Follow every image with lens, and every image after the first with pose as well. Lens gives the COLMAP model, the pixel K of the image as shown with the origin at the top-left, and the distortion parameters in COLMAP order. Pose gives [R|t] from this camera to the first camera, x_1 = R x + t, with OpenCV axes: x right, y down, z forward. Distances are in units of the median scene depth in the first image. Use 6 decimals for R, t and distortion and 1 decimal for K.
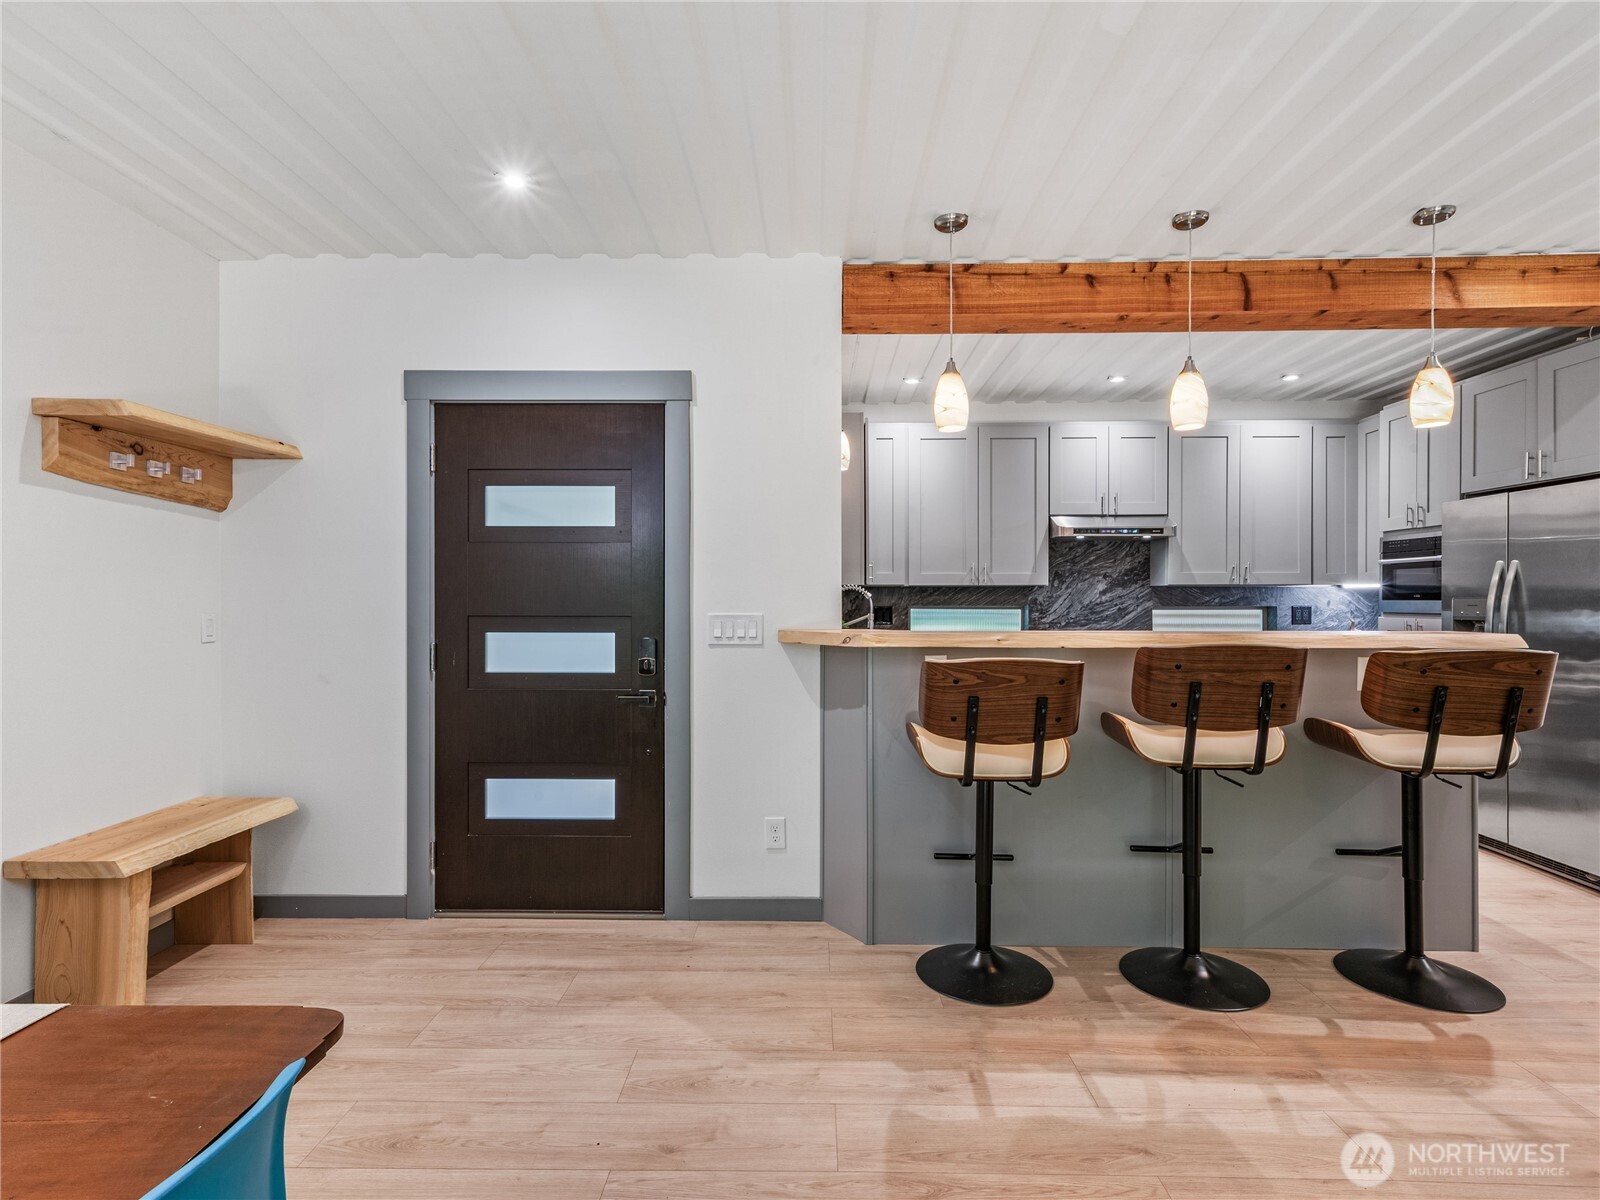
lens RADIAL K [[771.1, 0, 844.8], [0, 771.1, 602.5], [0, 0, 1]] dist [0.013783, -0.000005]
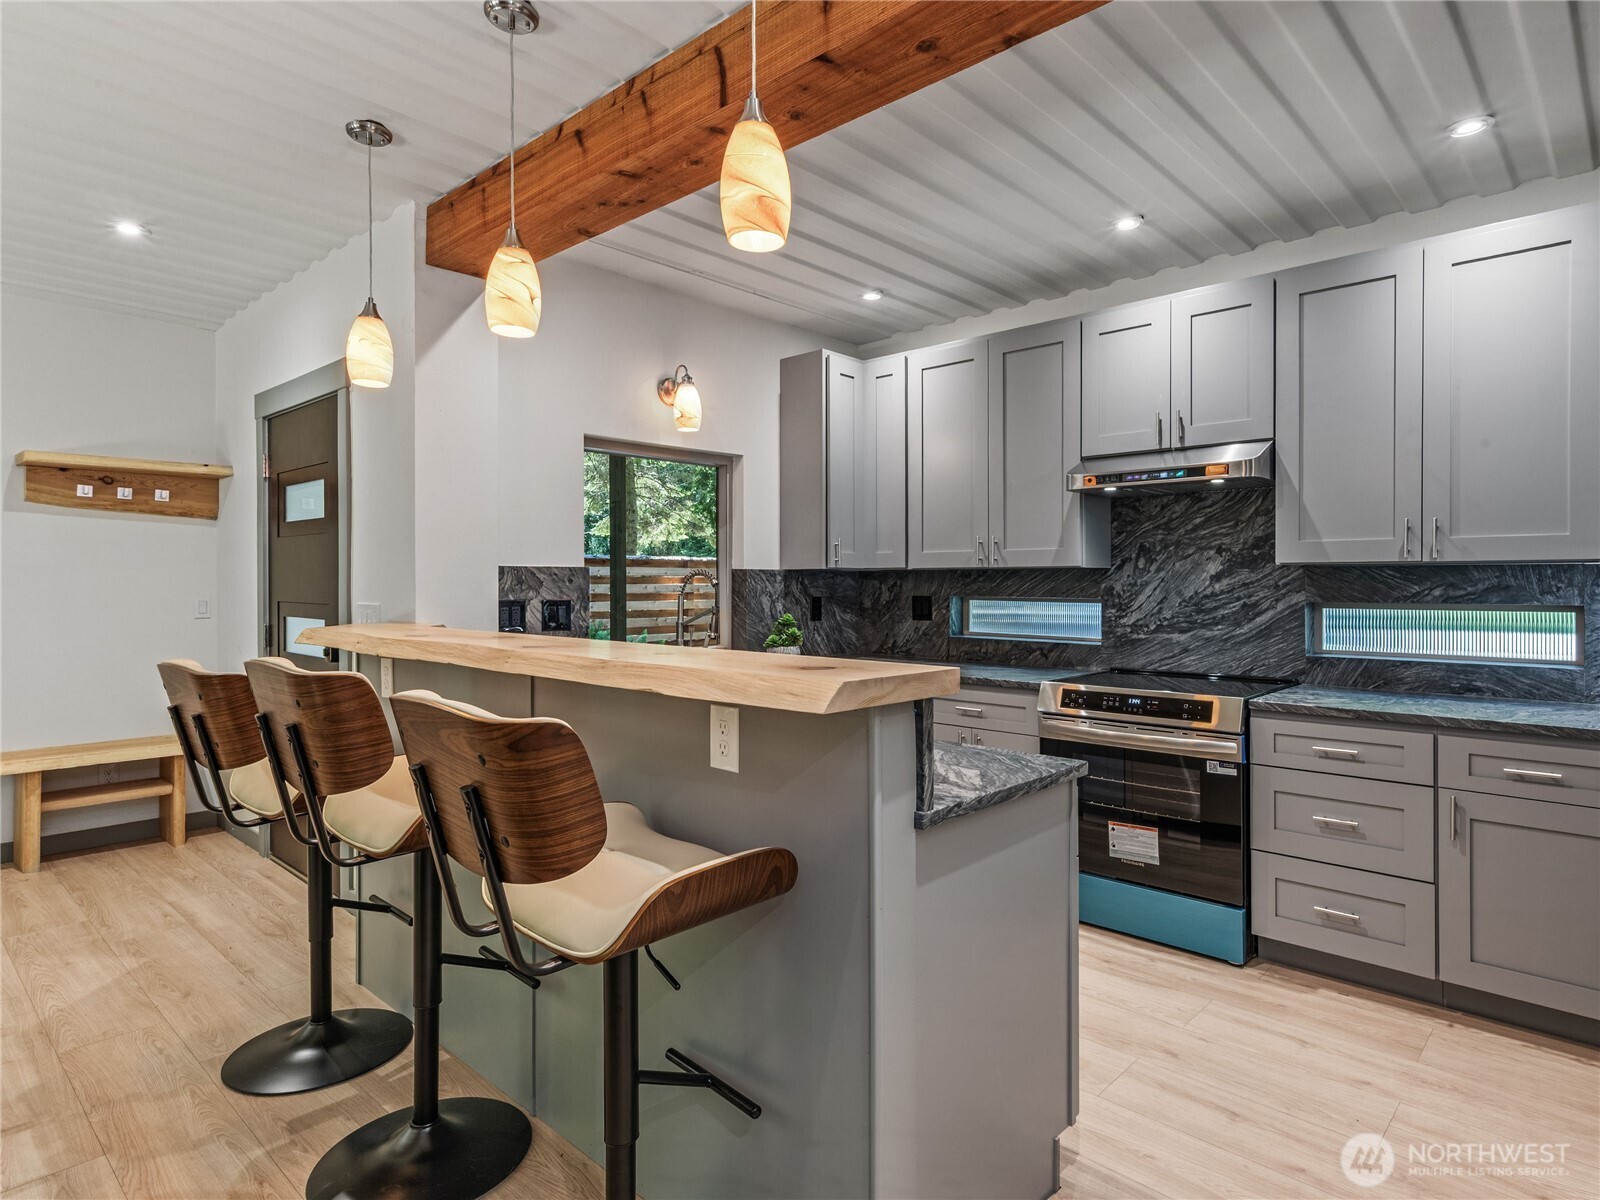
lens RADIAL K [[897.5, 0, 909.9], [0, 897.5, 587.8], [0, 0, 1]] dist [0.019546, -0.001475]
pose [[0.764873, 0.006253, -0.644151, 1.078854], [-0.004392, 0.999980, 0.004491, -0.012595], [0.644166, -0.000606, 0.764885, 0.567071]]
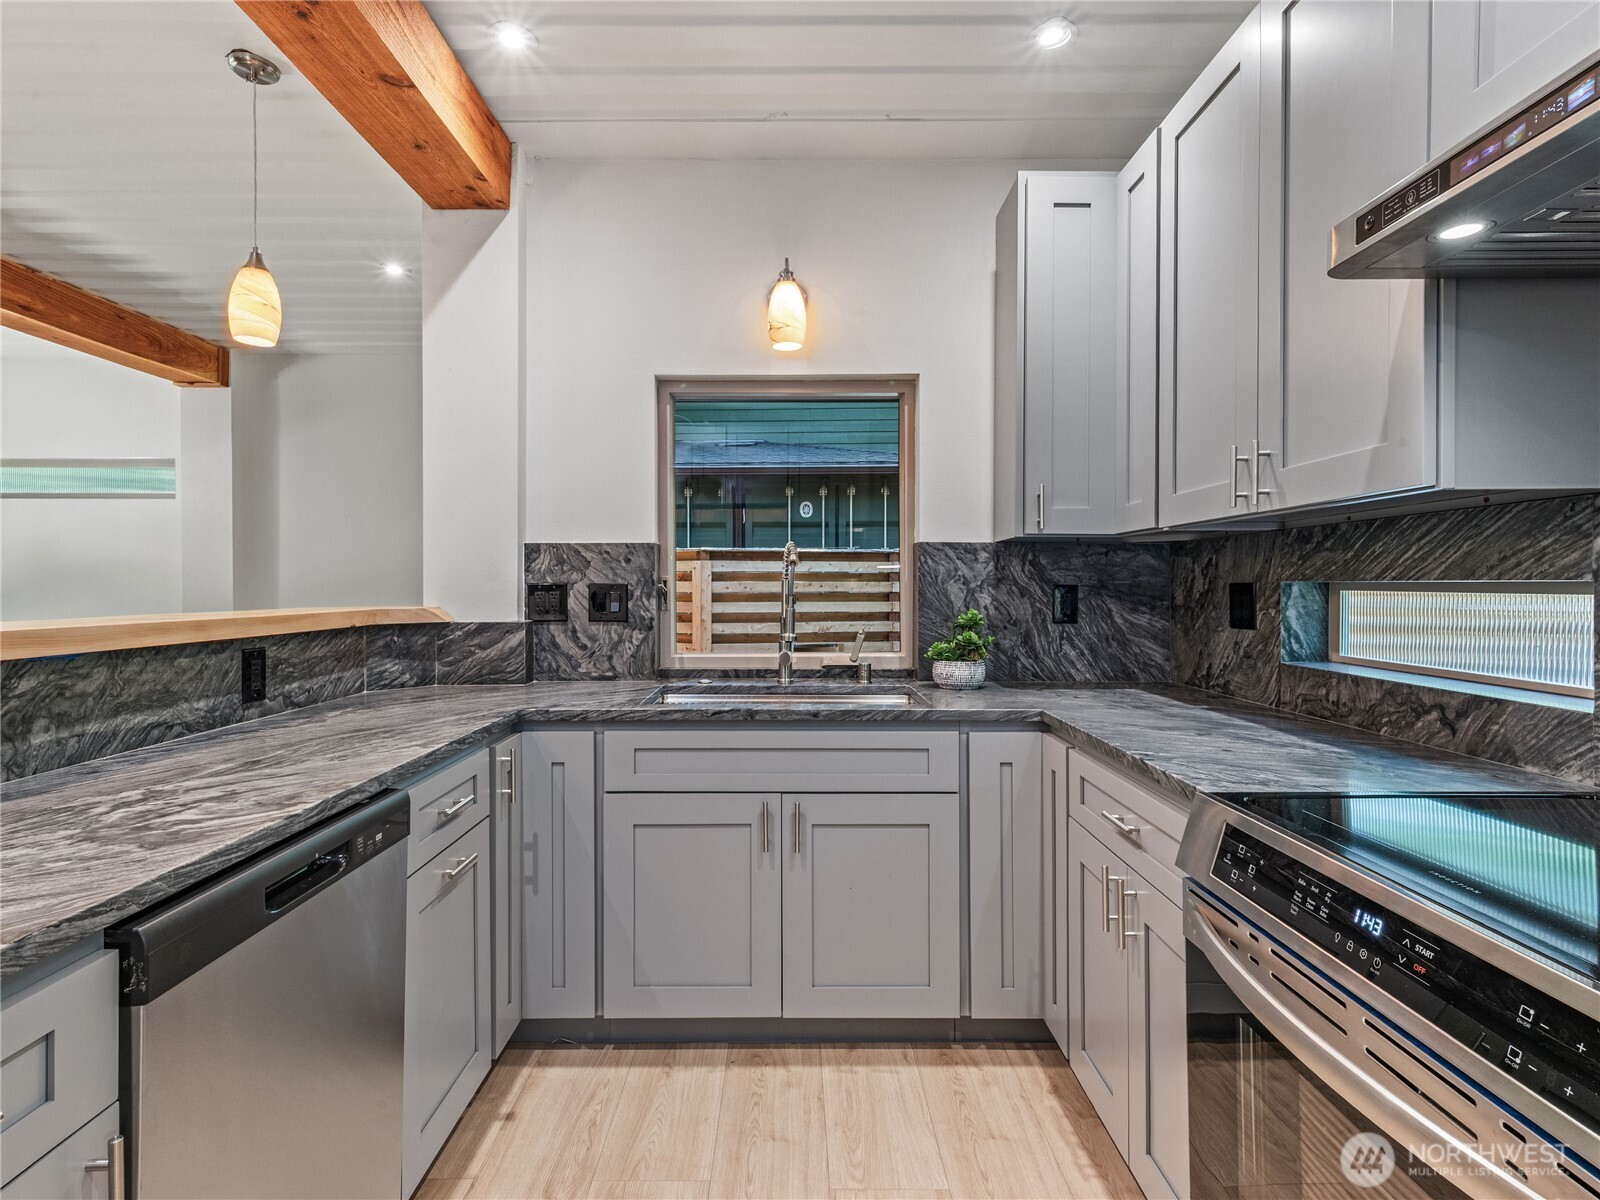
lens RADIAL K [[870.5, 0, 769.4], [0, 870.5, 591.0], [0, 0, 1]] dist [0.008566, -0.003751]
pose [[-0.020852, 0.007147, -0.999757, 0.893306], [-0.001870, 0.999972, 0.007187, 0.011599], [0.999781, 0.002020, -0.020838, 1.369263]]
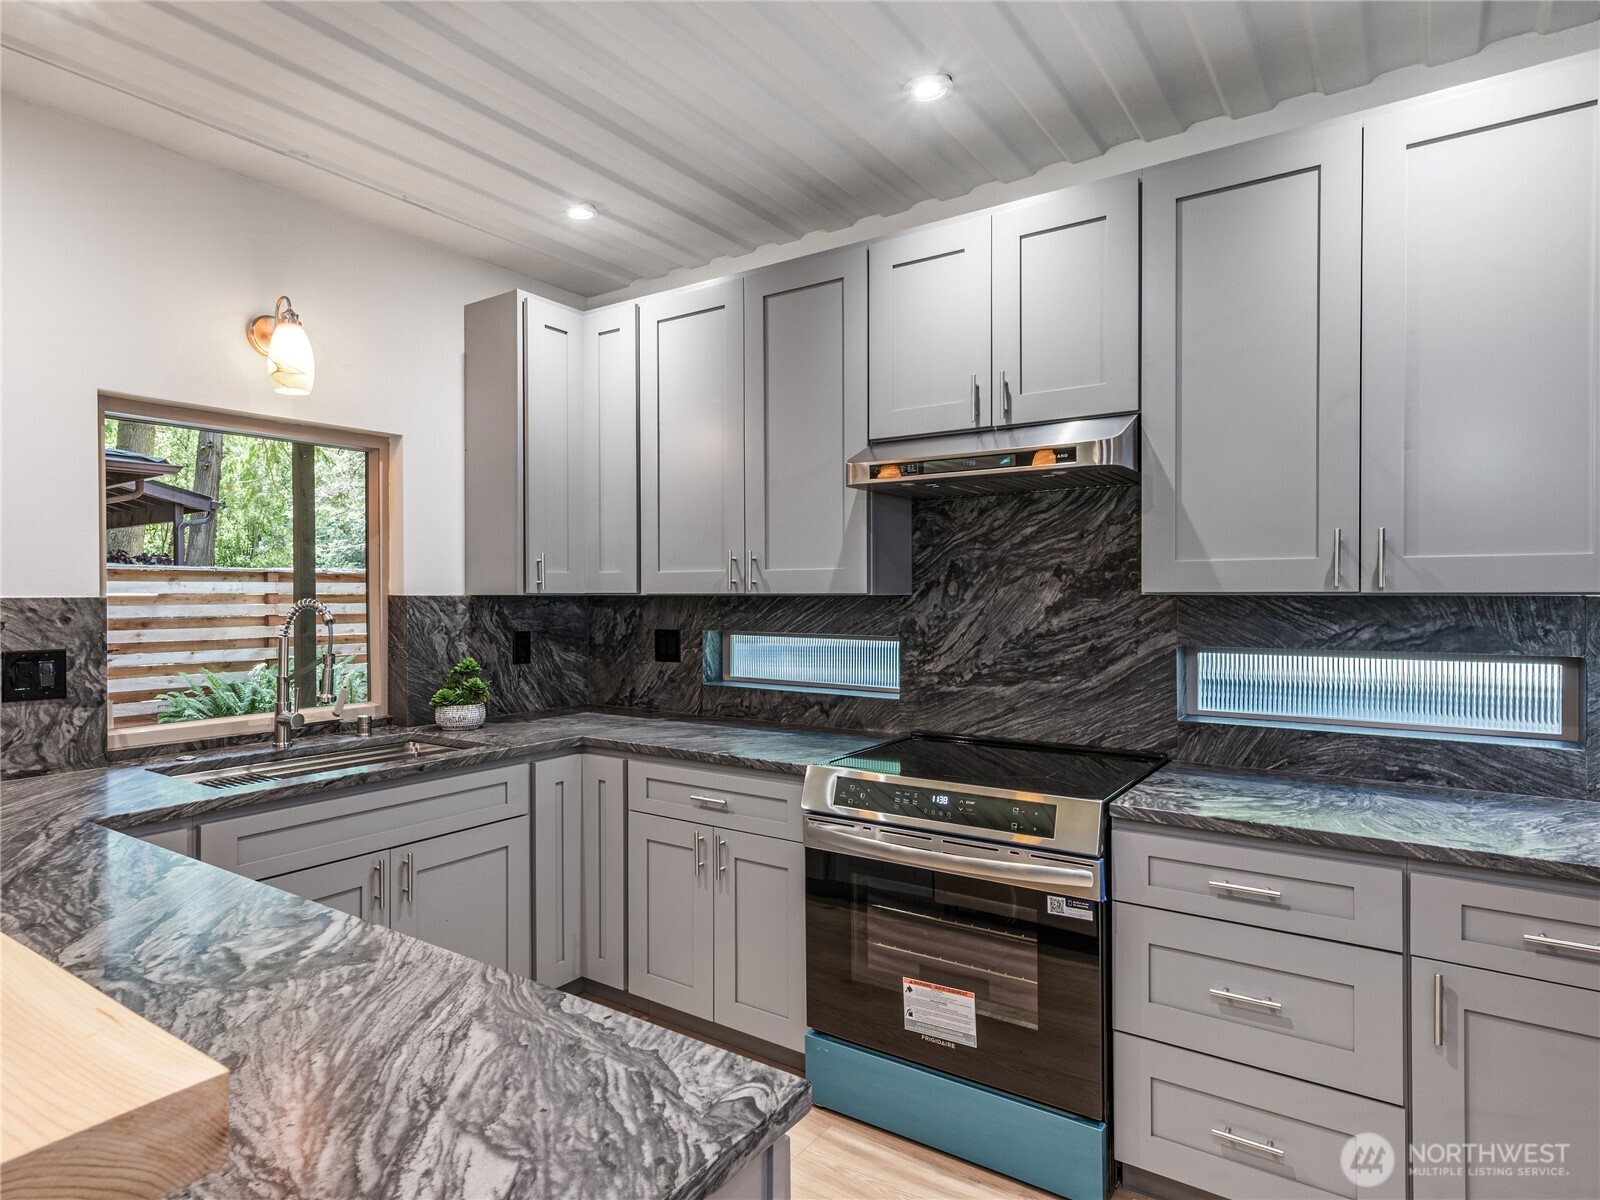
lens RADIAL K [[918.9, 0, 811.7], [0, 918.9, 602.7], [0, 0, 1]] dist [0.020956, -0.000076]
pose [[0.821365, 0.006796, -0.570362, 0.926131], [-0.002016, 0.999957, 0.009012, -0.037740], [0.570399, -0.006252, 0.821344, 0.901500]]
